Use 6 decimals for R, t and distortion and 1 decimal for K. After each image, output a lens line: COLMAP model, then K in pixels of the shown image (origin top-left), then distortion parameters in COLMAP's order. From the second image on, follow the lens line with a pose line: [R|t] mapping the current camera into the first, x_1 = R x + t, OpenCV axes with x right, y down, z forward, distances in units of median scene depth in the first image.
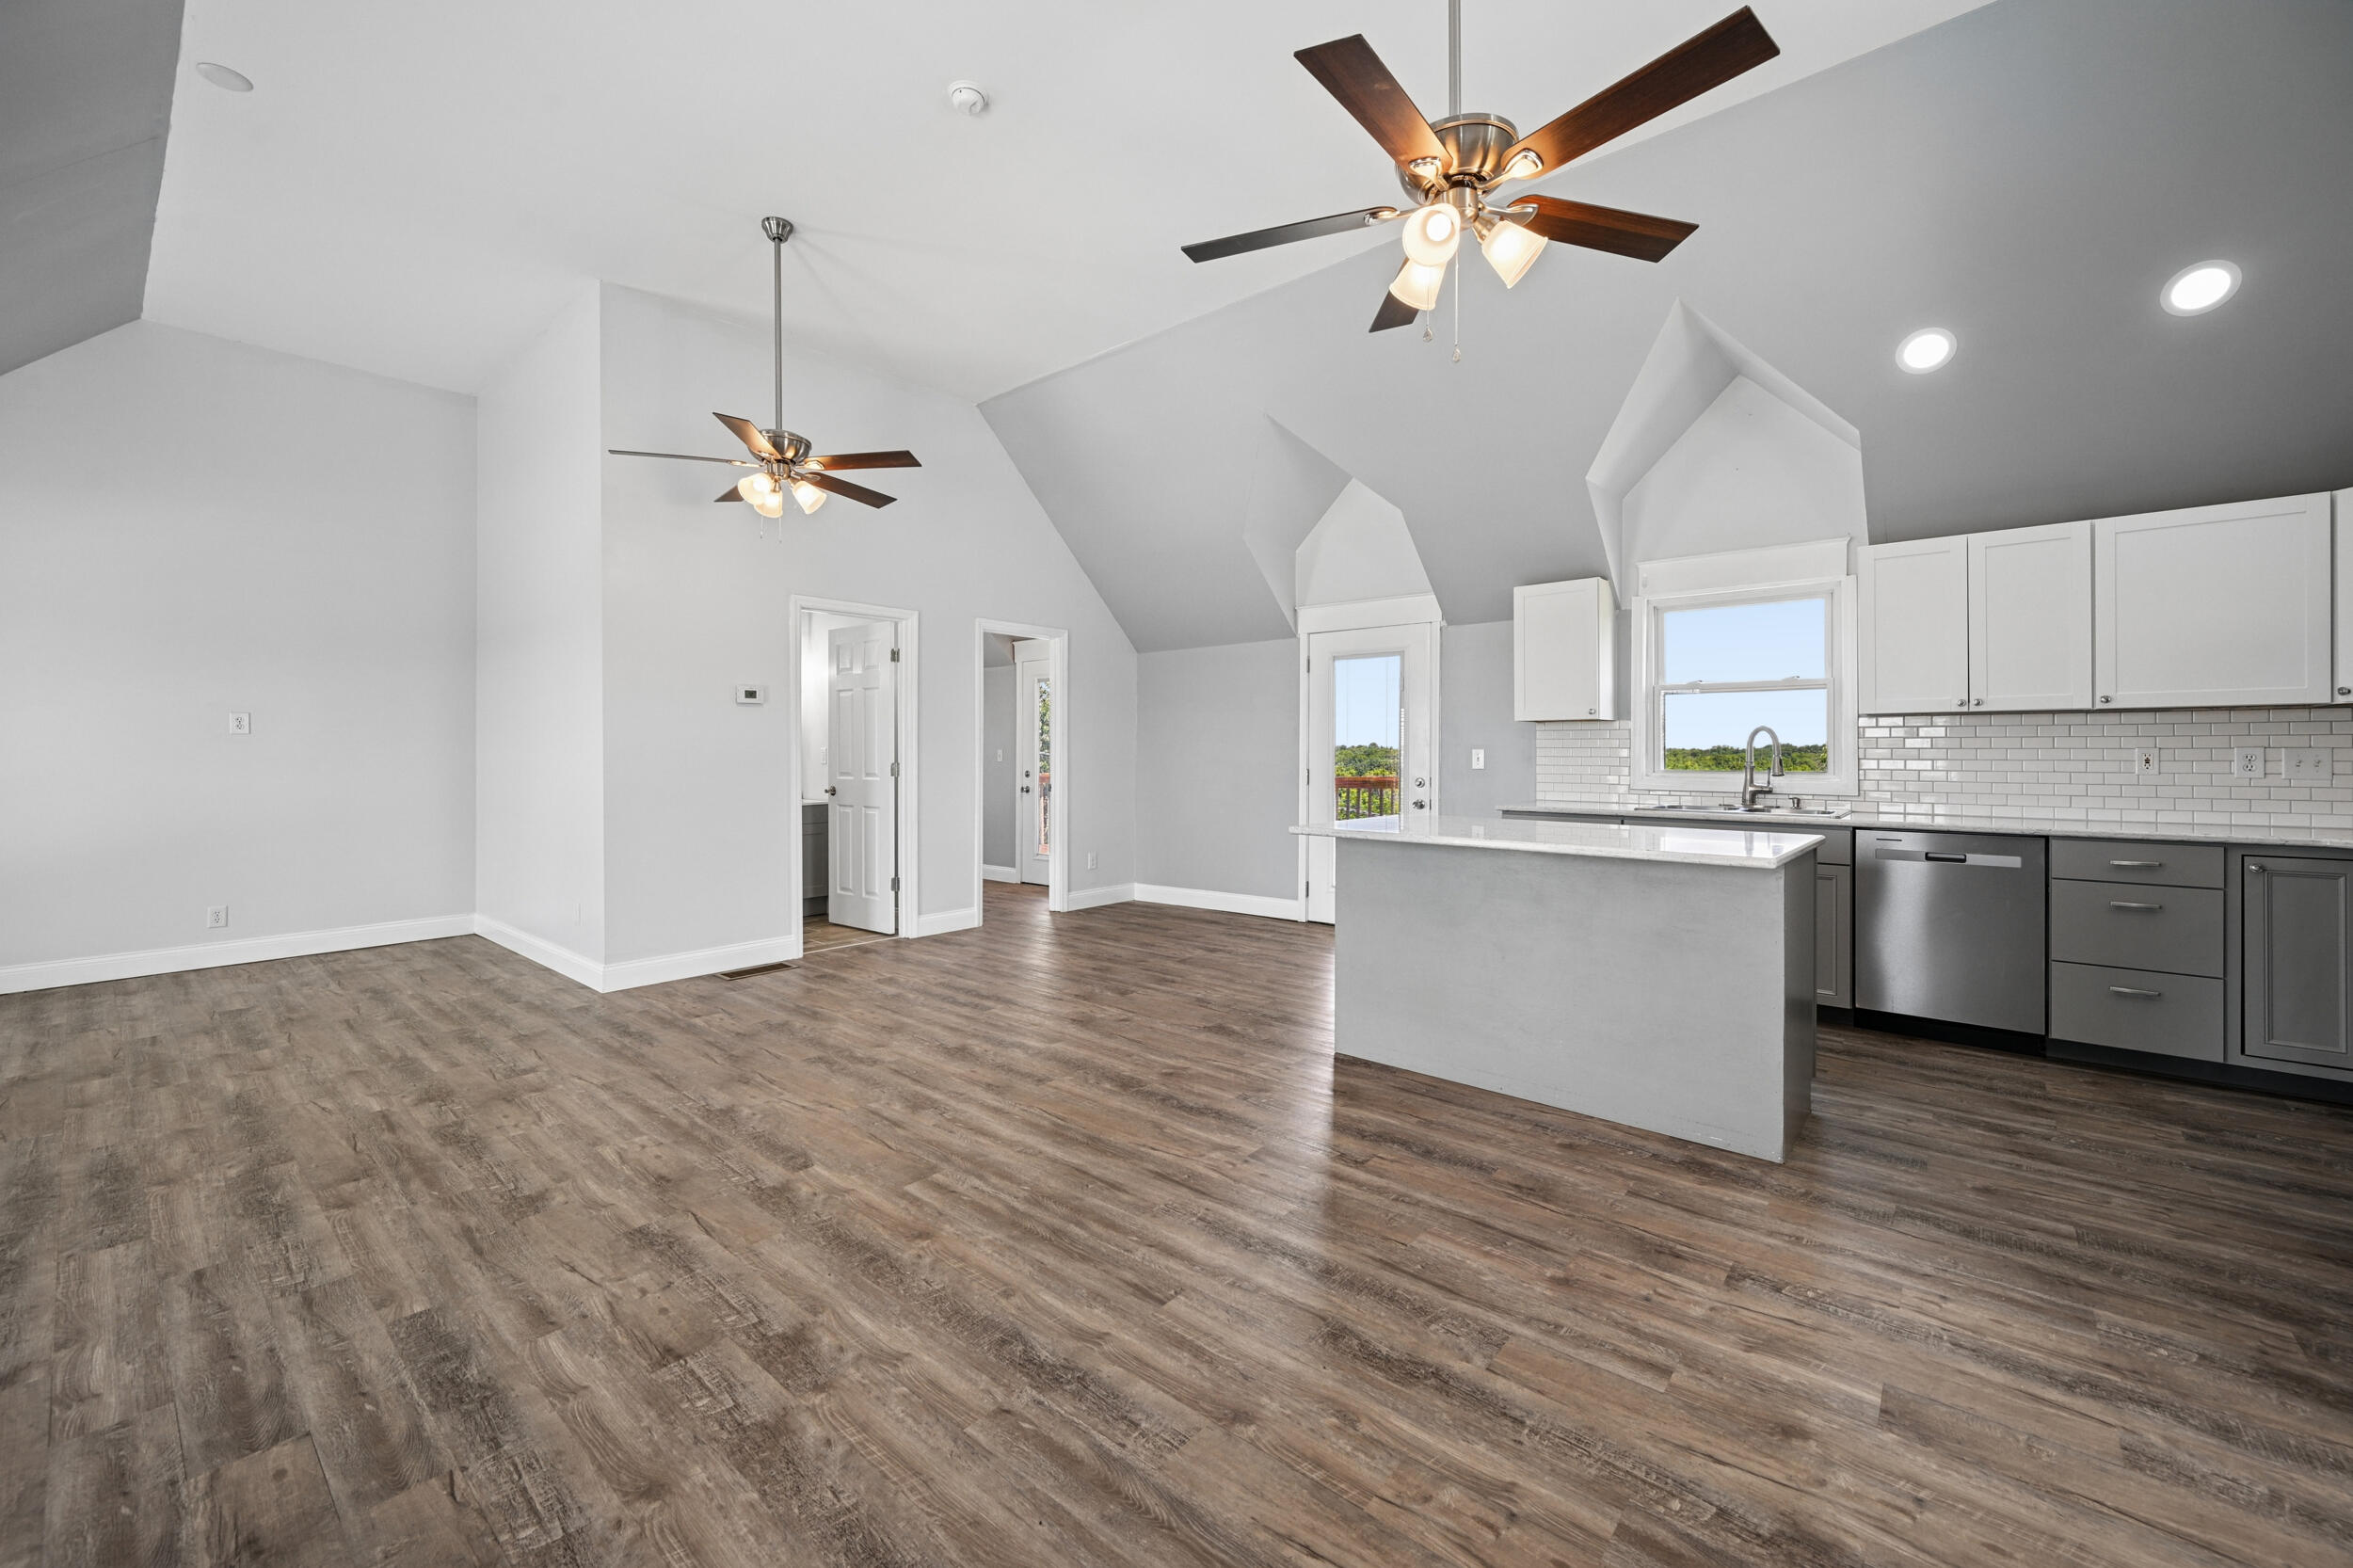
lens RADIAL K [[927.6, 0, 1181.6], [0, 927.6, 752.9], [0, 0, 1]] dist [0.003856, 0.000103]
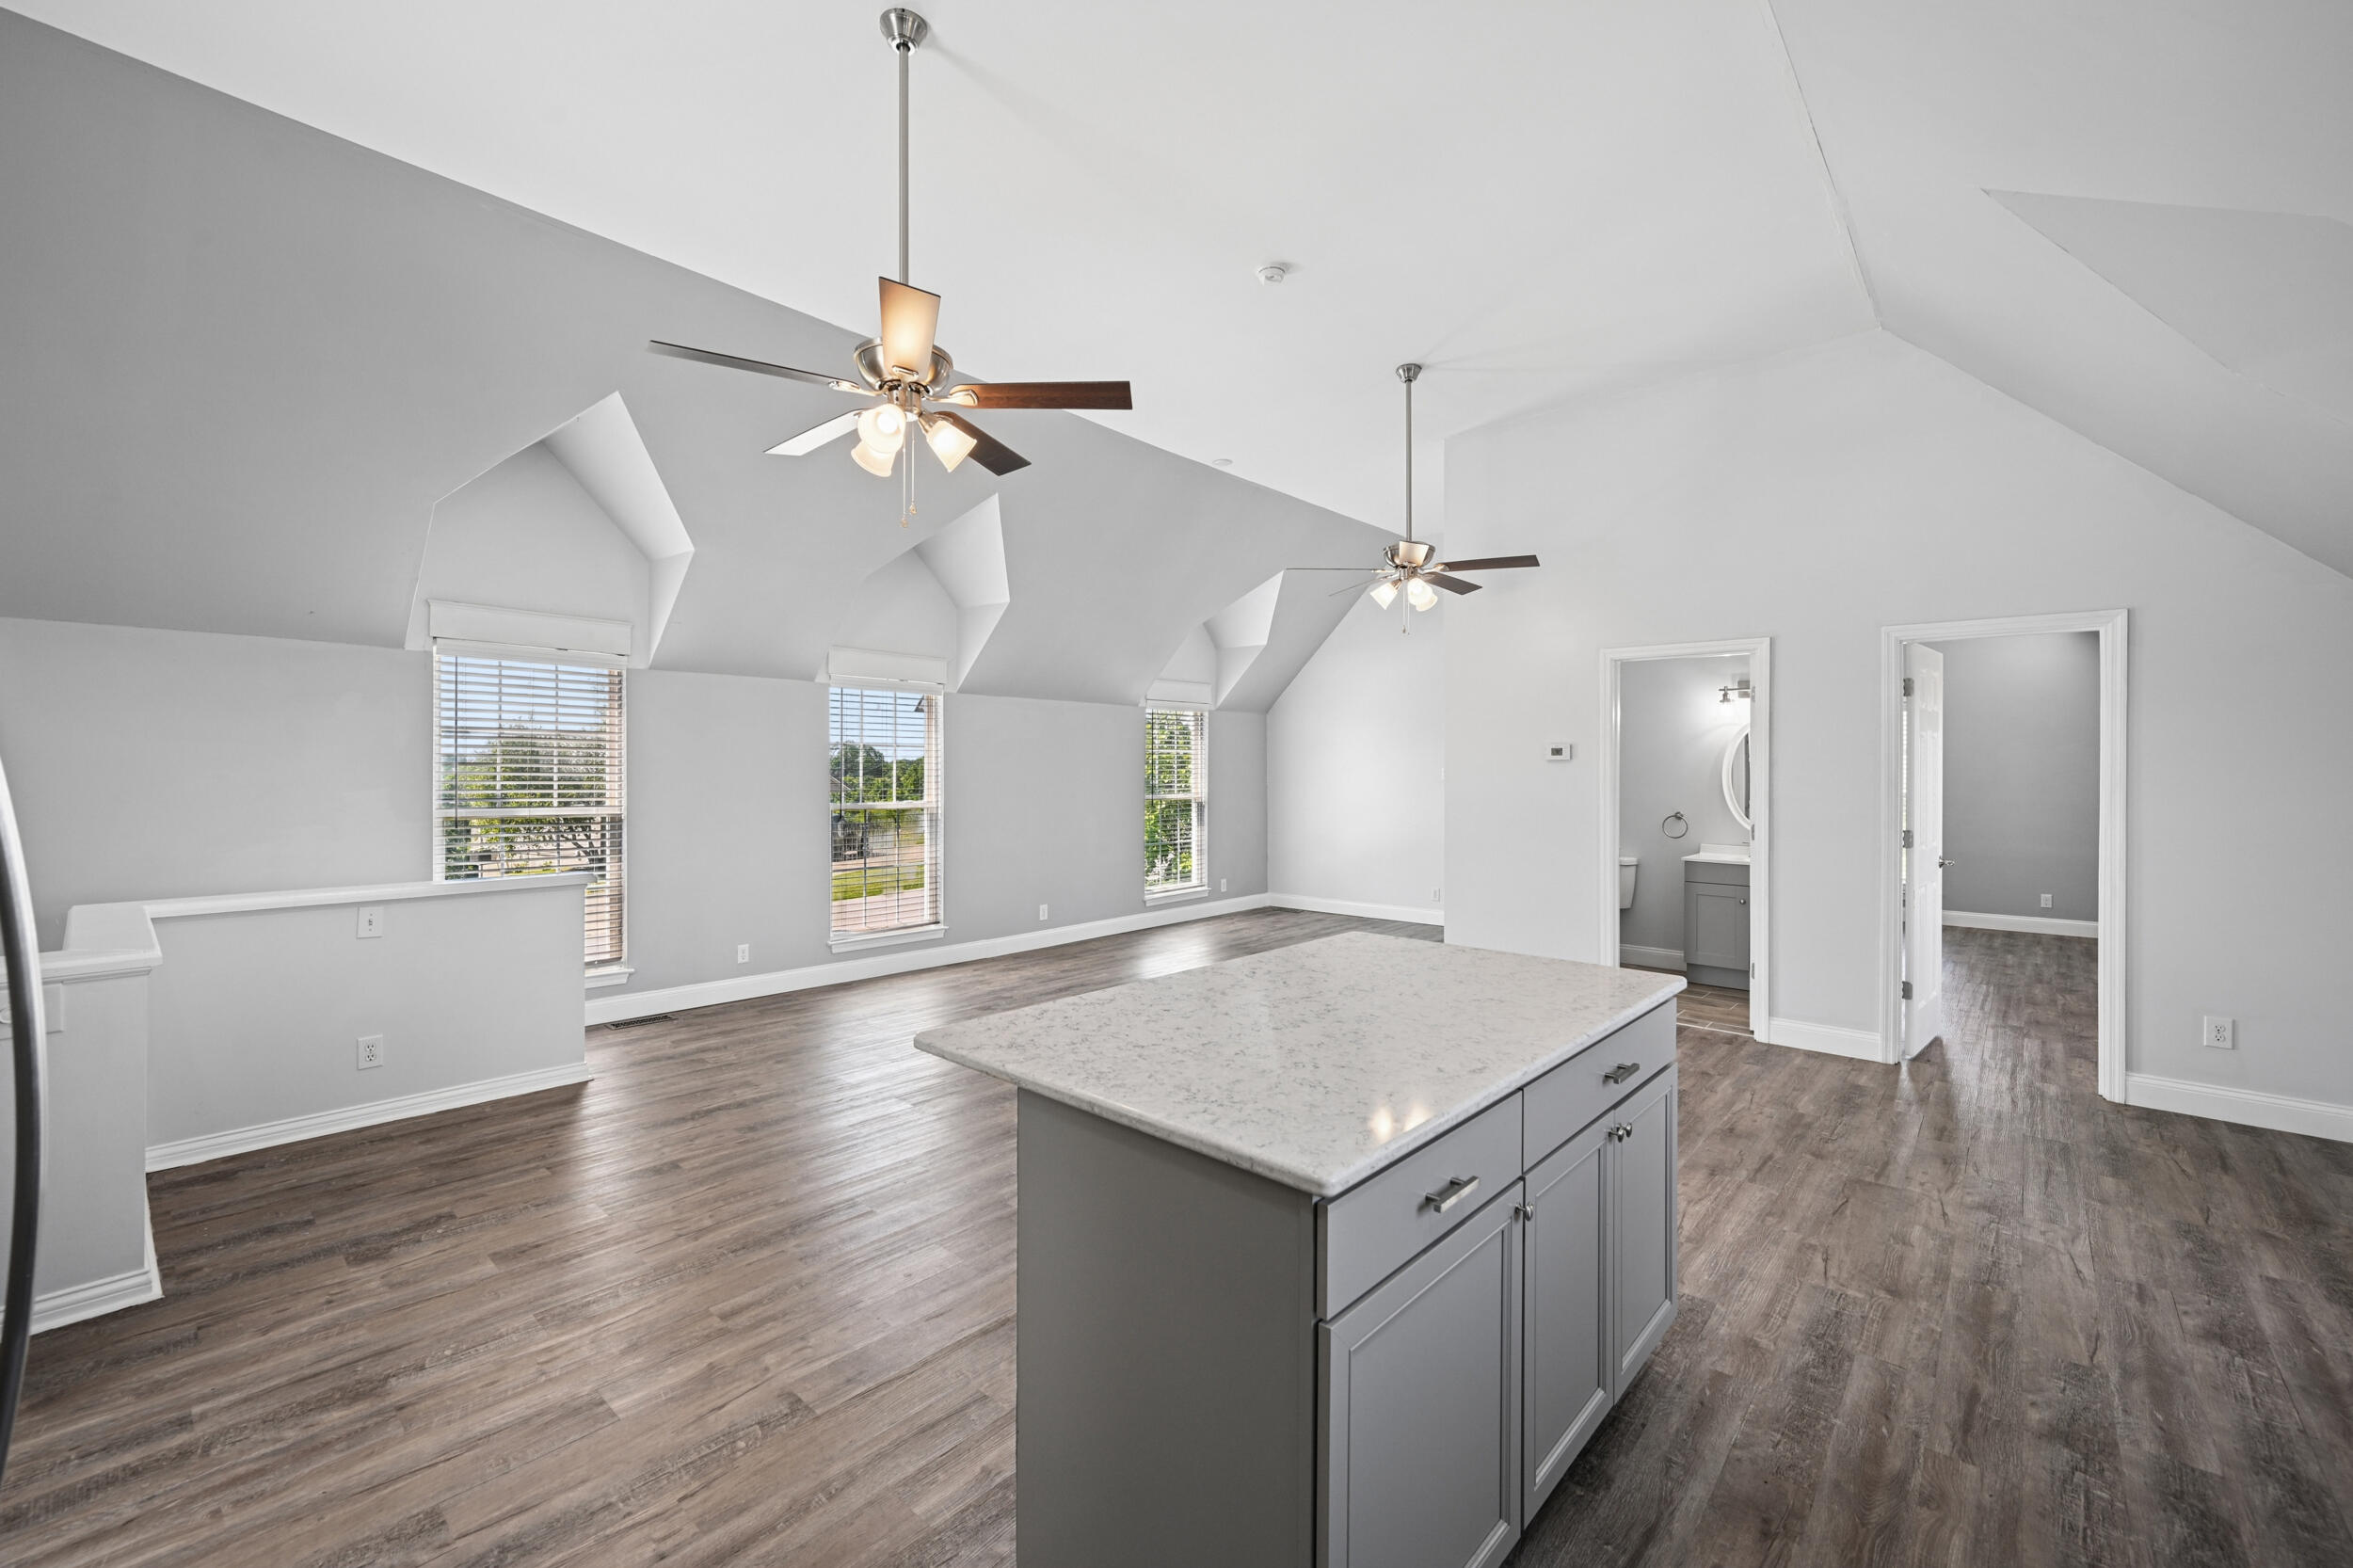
lens RADIAL K [[970.3, 0, 1187.6], [0, 970.3, 778.4], [0, 0, 1]] dist [0.002022, -0.000149]
pose [[-0.015996, 0.015334, -0.999754, 0.538428], [-0.005670, 0.999865, 0.015427, -0.038780], [0.999856, 0.005916, -0.015907, 0.478357]]
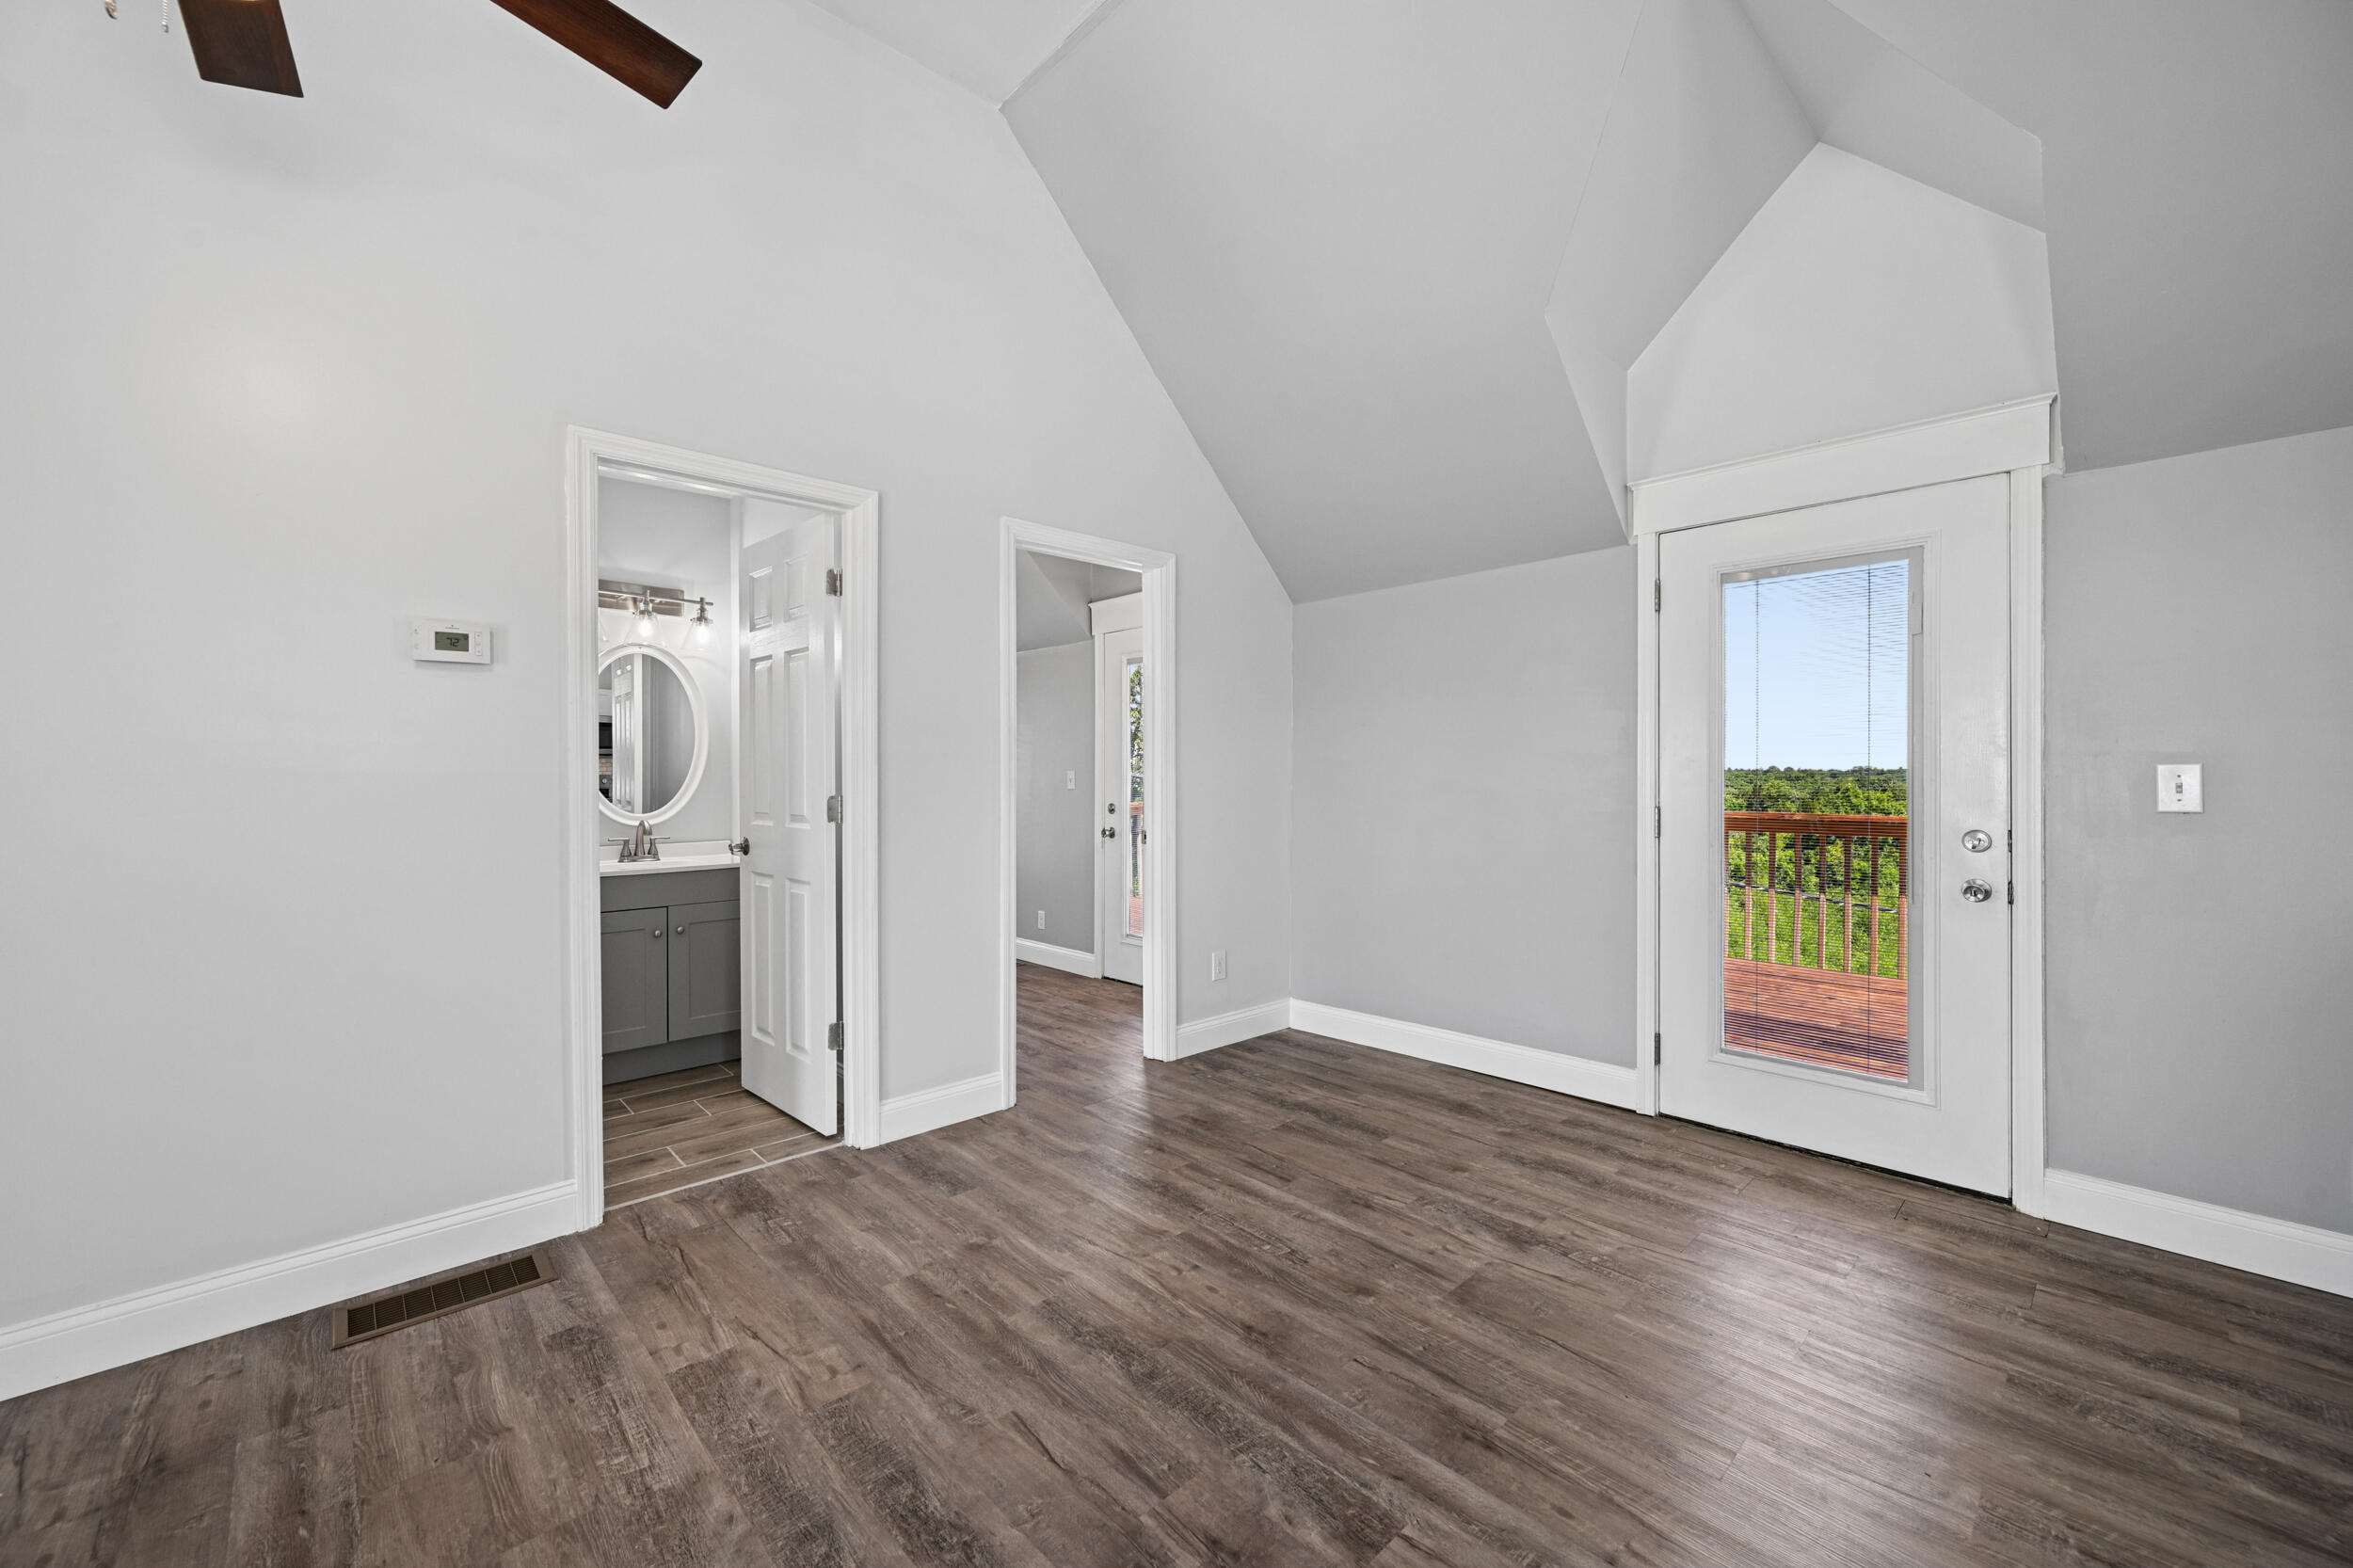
lens RADIAL K [[927.6, 0, 1169.0], [0, 927.6, 779.3], [0, 0, 1]] dist [0.003856, 0.000103]
pose [[0.992471, -0.001946, -0.122464, -0.064100], [0.002528, 0.999986, 0.004596, -0.000197], [0.122454, -0.004870, 0.992462, 0.493997]]
